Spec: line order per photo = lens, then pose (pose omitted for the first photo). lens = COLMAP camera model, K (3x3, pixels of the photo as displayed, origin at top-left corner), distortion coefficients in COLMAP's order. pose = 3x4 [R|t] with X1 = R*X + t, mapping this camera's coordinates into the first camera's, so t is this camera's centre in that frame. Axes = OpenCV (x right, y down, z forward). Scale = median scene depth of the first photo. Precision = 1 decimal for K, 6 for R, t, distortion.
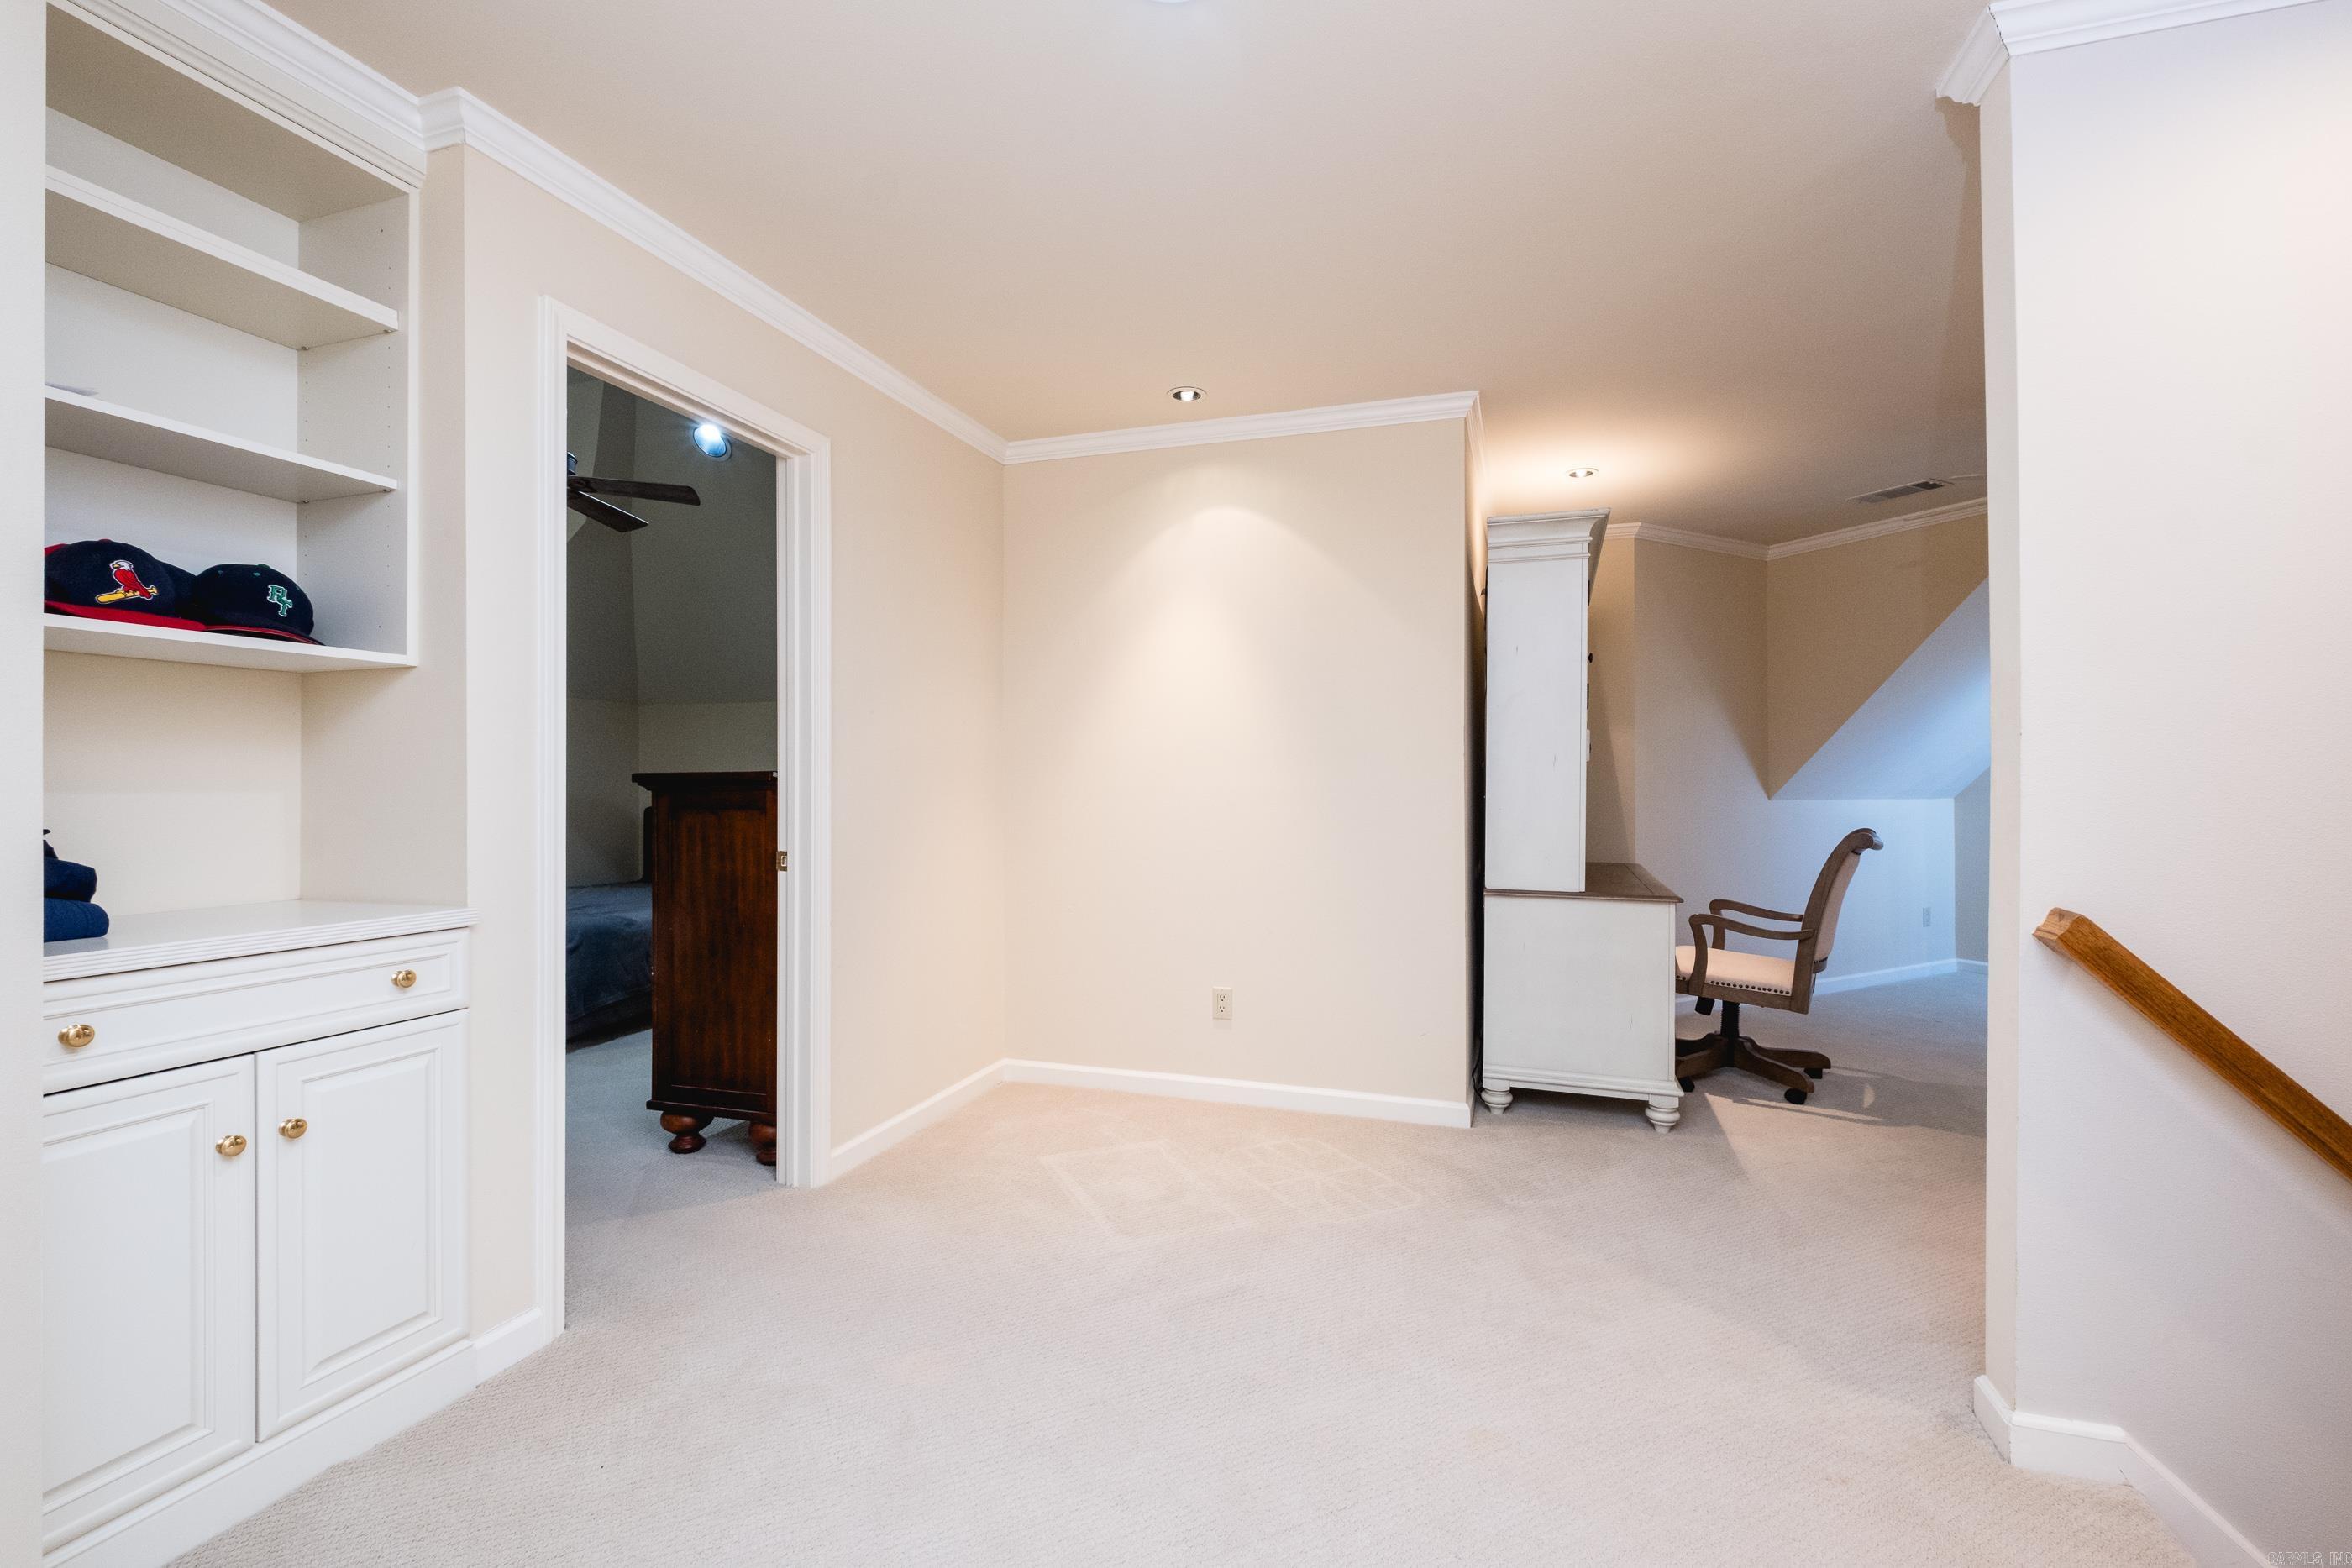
lens RADIAL K [[1040.0, 0, 1176.0], [0, 1040.0, 784.0], [0, 0, 1]] dist [0.012502, -0.008864]
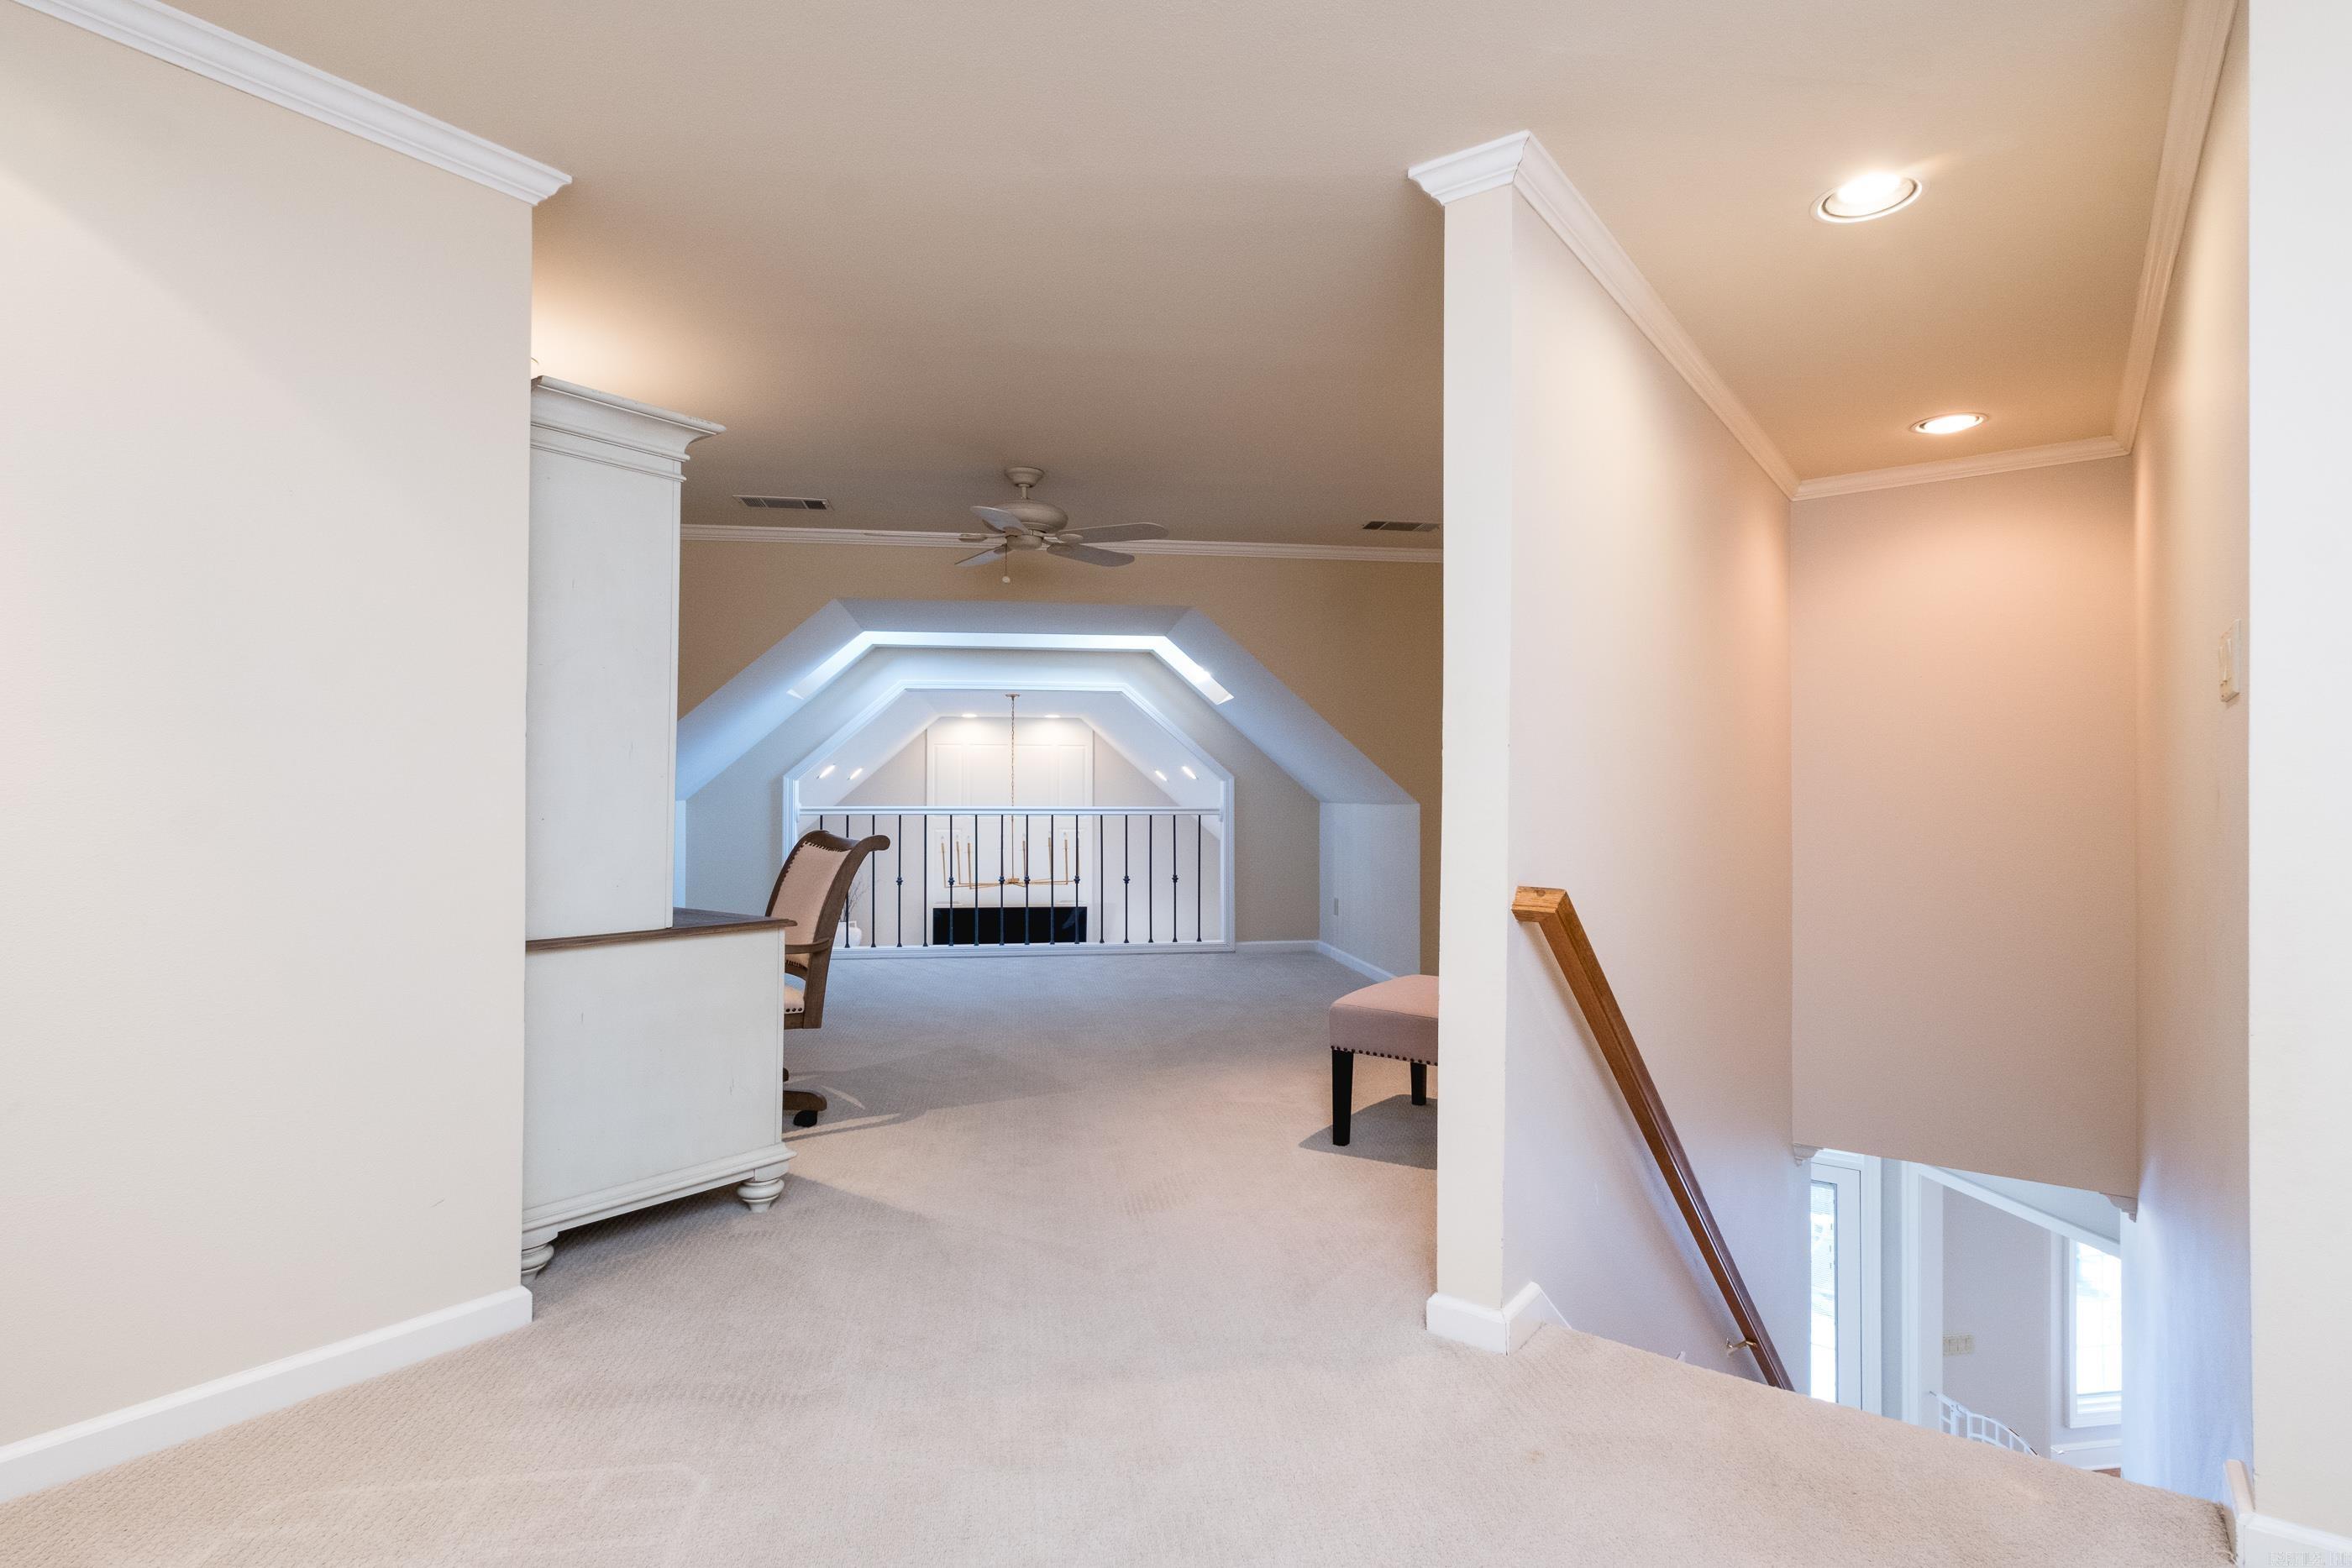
lens RADIAL K [[1022.1, 0, 1176.0], [0, 1022.1, 784.0], [0, 0, 1]] dist [0.016198, -0.007823]
pose [[0.321210, 0.007337, 0.946980, -0.195914], [-0.004682, 0.999970, -0.006159, 0.002421], [-0.946996, -0.002456, 0.321235, 0.433001]]
